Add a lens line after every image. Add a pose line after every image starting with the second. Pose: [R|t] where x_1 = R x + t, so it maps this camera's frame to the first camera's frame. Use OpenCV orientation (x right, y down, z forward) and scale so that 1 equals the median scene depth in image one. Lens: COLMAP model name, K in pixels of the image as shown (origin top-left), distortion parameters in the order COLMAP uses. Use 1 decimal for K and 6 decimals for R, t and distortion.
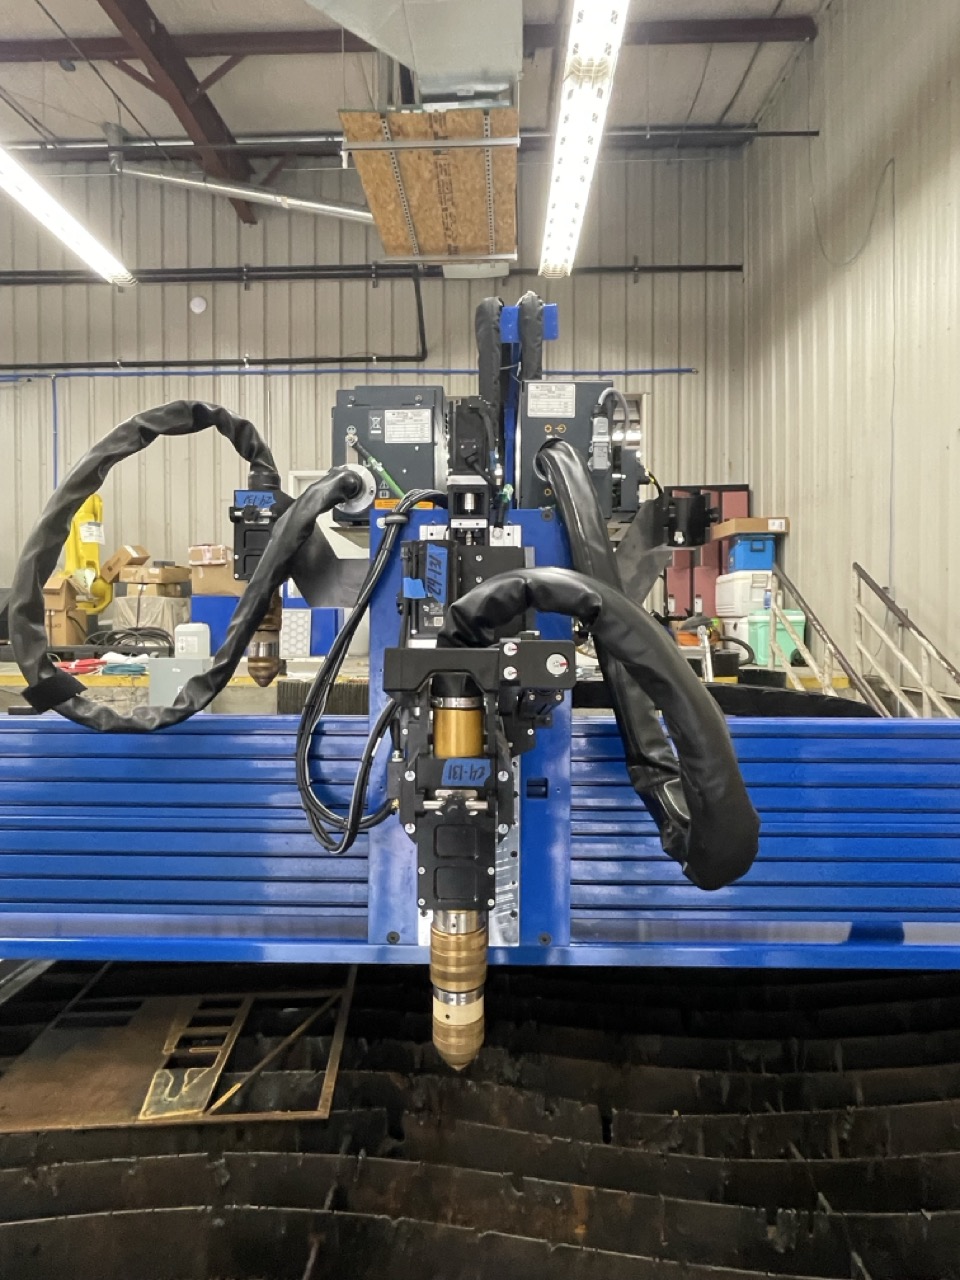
lens RADIAL K [[676.7, 0, 478.5], [0, 676.7, 630.5], [0, 0, 1]] dist [-0.008443, 0.000070]
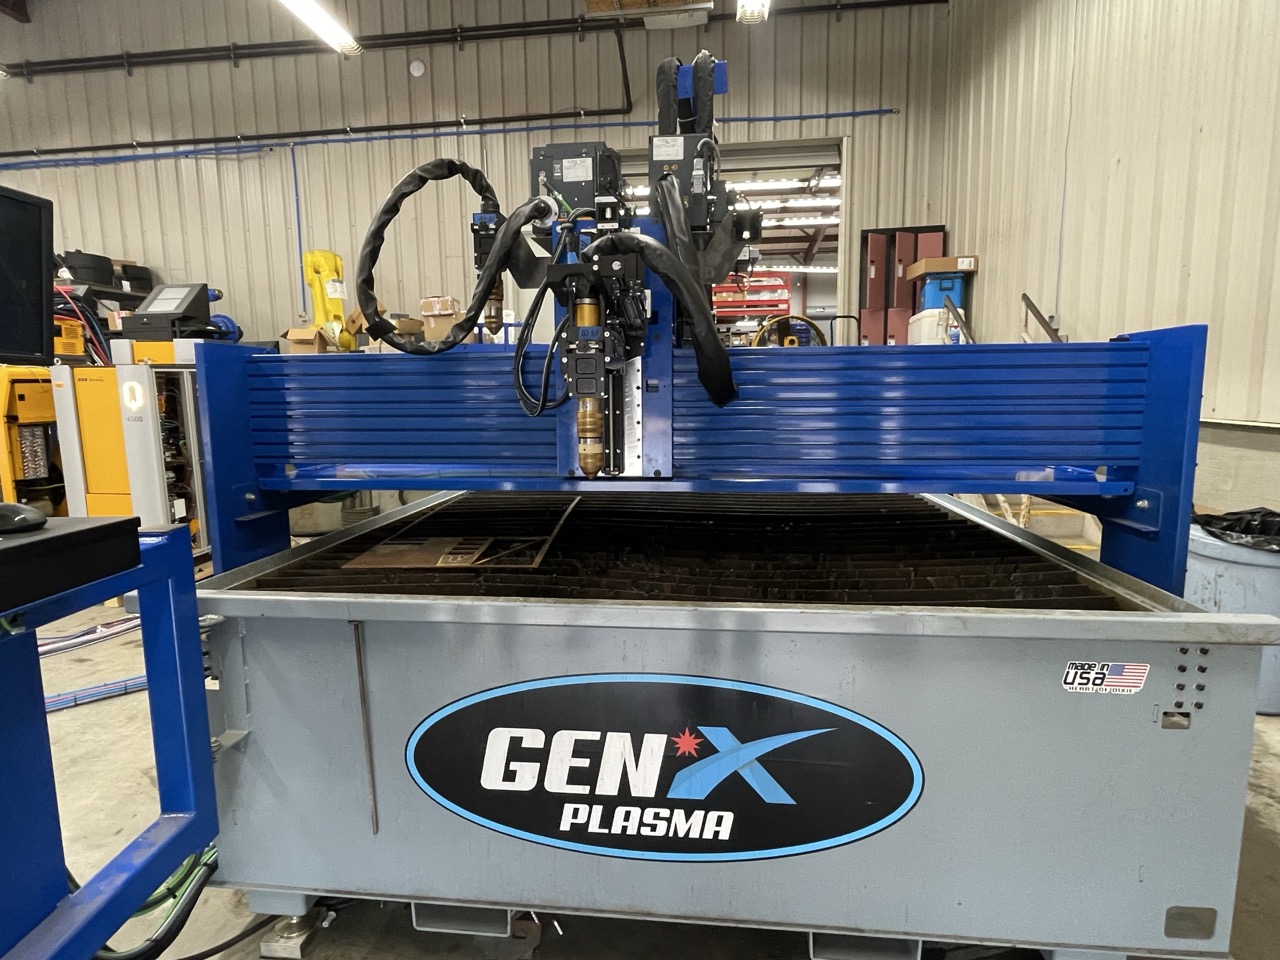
lens RADIAL K [[676.7, 0, 638.0], [0, 676.7, 473.5], [0, 0, 1]] dist [-0.008443, 0.000070]
pose [[0.995877, -0.000992, -0.090707, 0.029499], [0.011501, 0.993252, 0.115405, 0.036676], [0.089980, -0.115972, 0.989168, -0.104043]]
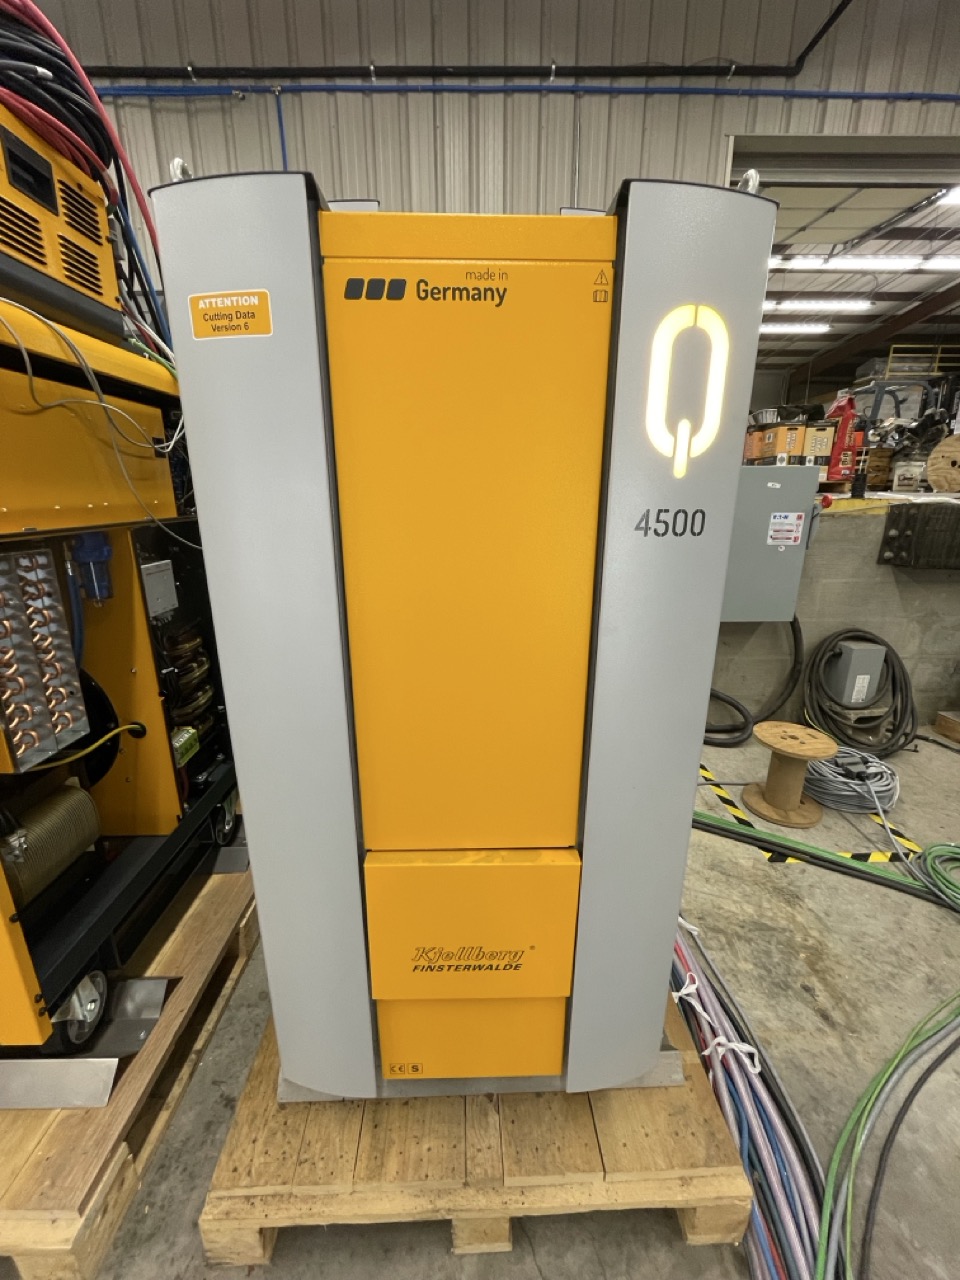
lens RADIAL K [[512.5, 0, 484.8], [0, 512.5, 642.8], [0, 0, 1]] dist [-0.004433, 0.000512]
pose [[0.999224, -0.014289, 0.036707, -0.496858], [0.003996, 0.963854, 0.266401, 0.048749], [-0.039187, -0.266048, 0.963163, 0.356714]]
